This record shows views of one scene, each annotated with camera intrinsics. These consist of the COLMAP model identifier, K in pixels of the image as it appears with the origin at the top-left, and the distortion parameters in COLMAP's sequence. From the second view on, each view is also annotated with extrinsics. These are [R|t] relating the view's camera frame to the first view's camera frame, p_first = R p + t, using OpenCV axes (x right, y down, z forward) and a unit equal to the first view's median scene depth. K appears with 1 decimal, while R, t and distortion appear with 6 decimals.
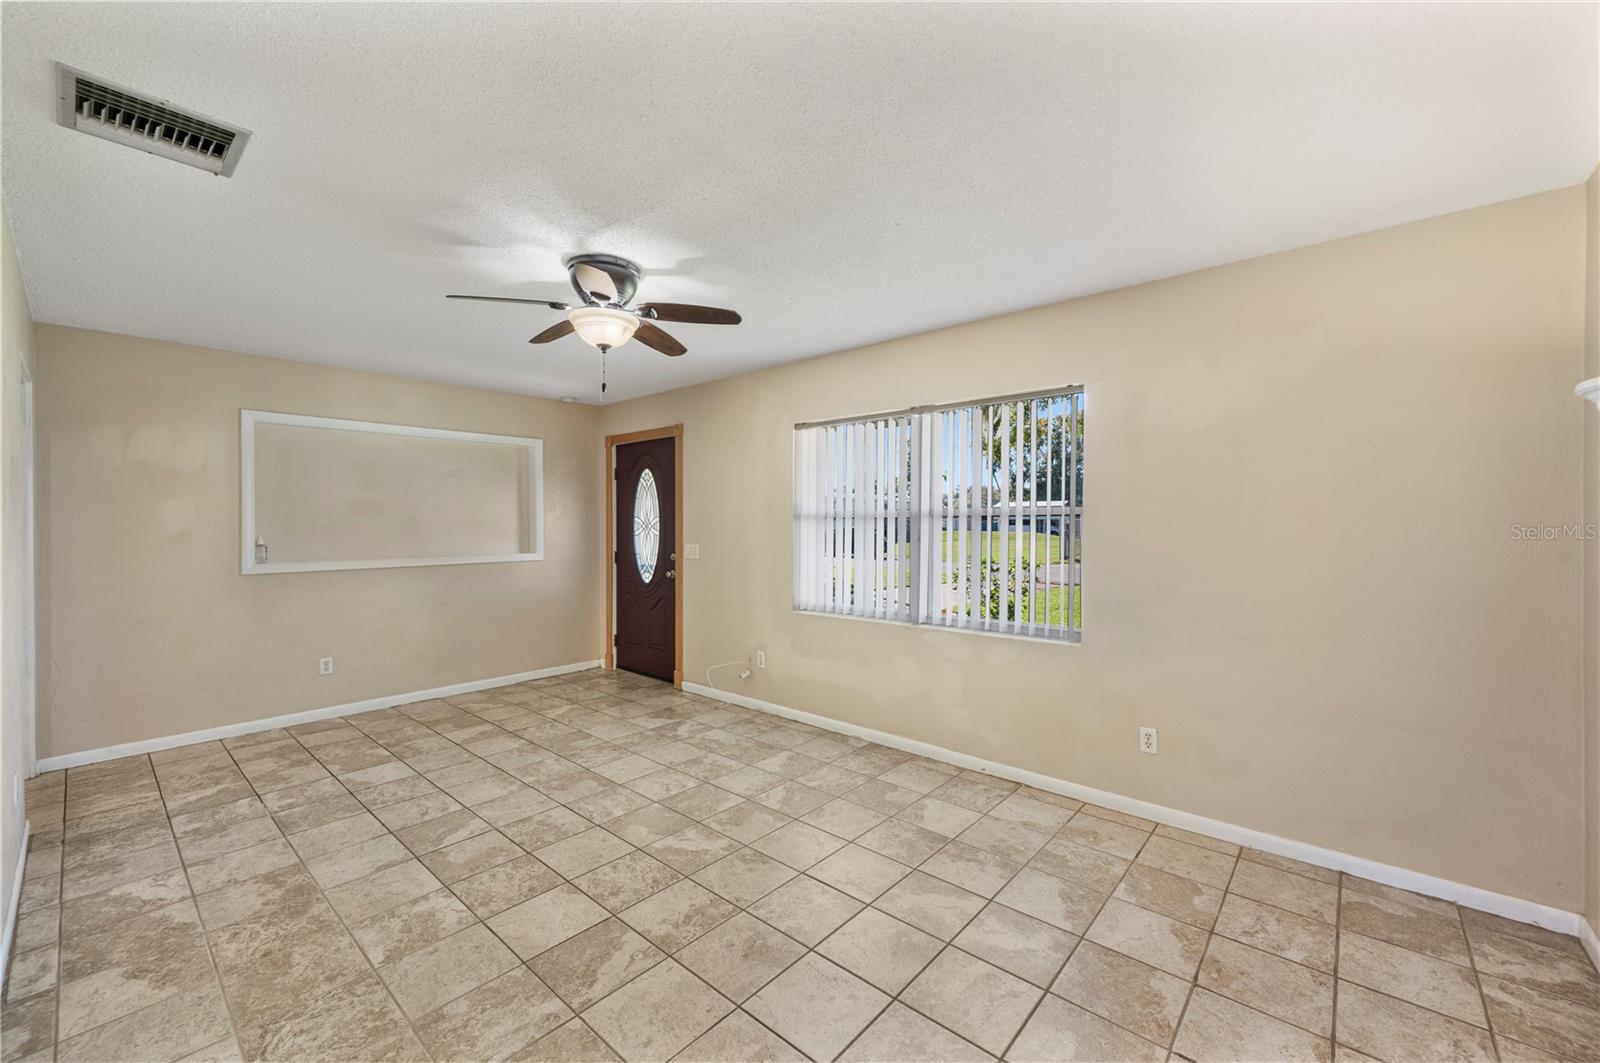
lens RADIAL K [[634.1, 0, 799.9], [0, 634.1, 530.4], [0, 0, 1]] dist [0.000285, -0.000070]
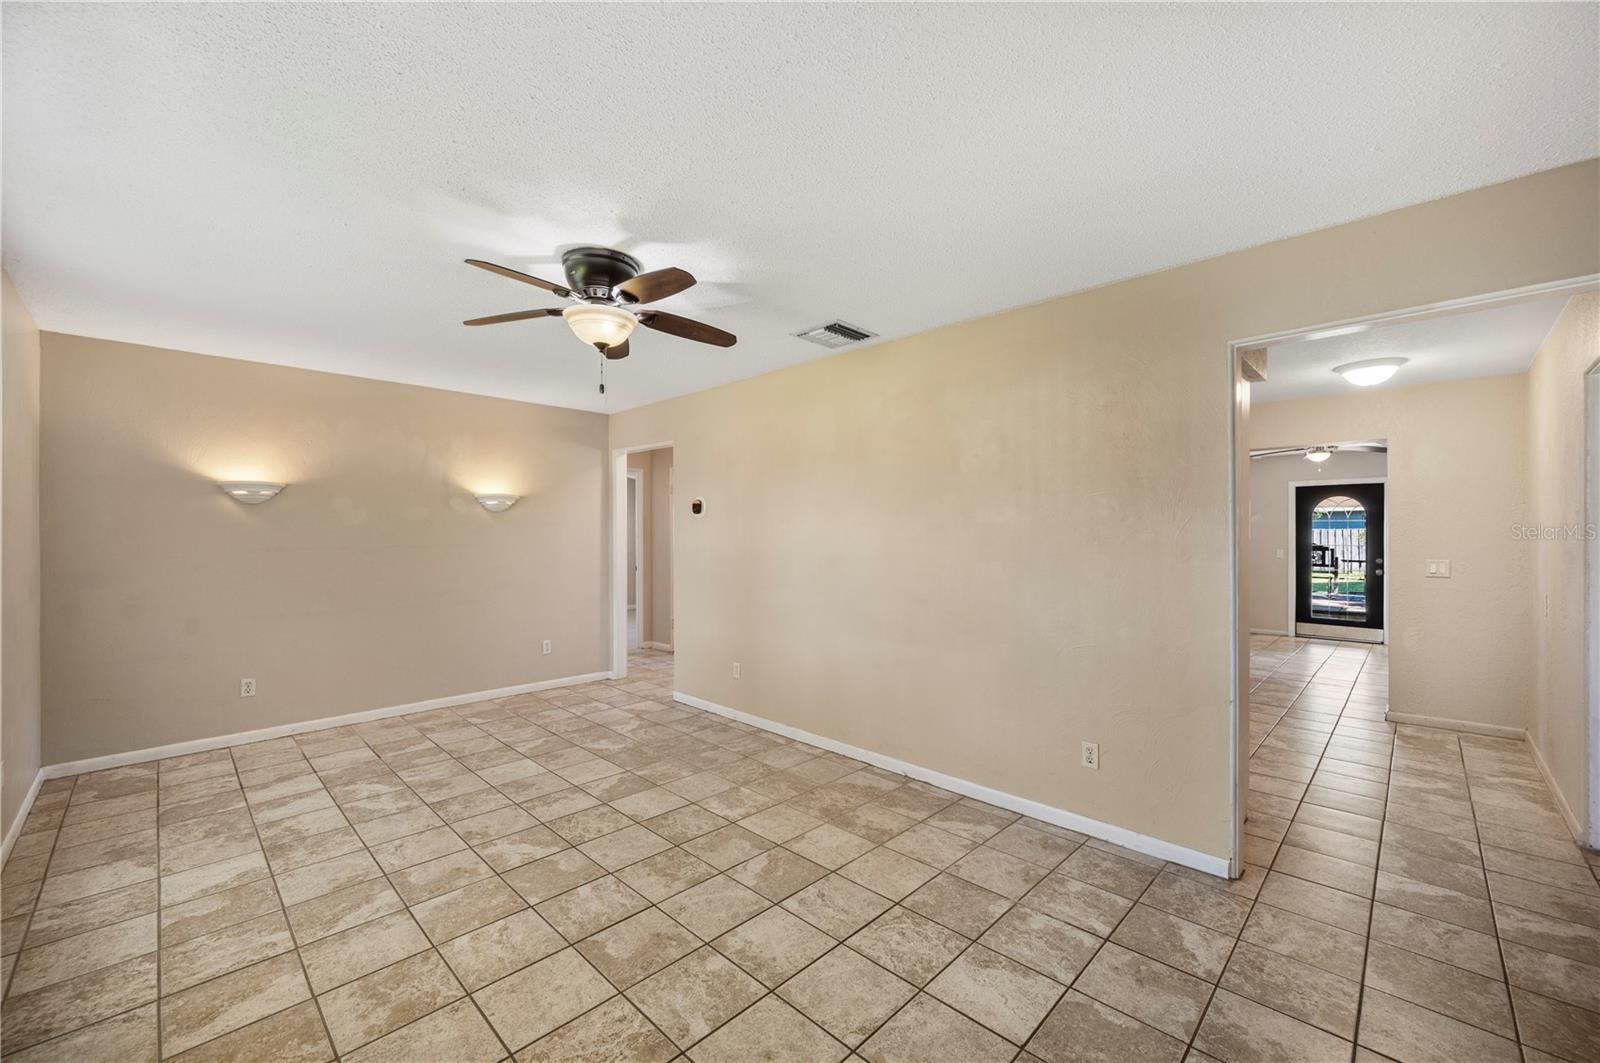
lens RADIAL K [[634.1, 0, 802.8], [0, 634.1, 532.0], [0, 0, 1]] dist [0.000285, -0.000070]
pose [[-0.998669, -0.000082, 0.051582, -0.676605], [0.000047, 0.999997, 0.002505, -0.017398], [-0.051582, 0.002504, -0.998666, 1.999923]]
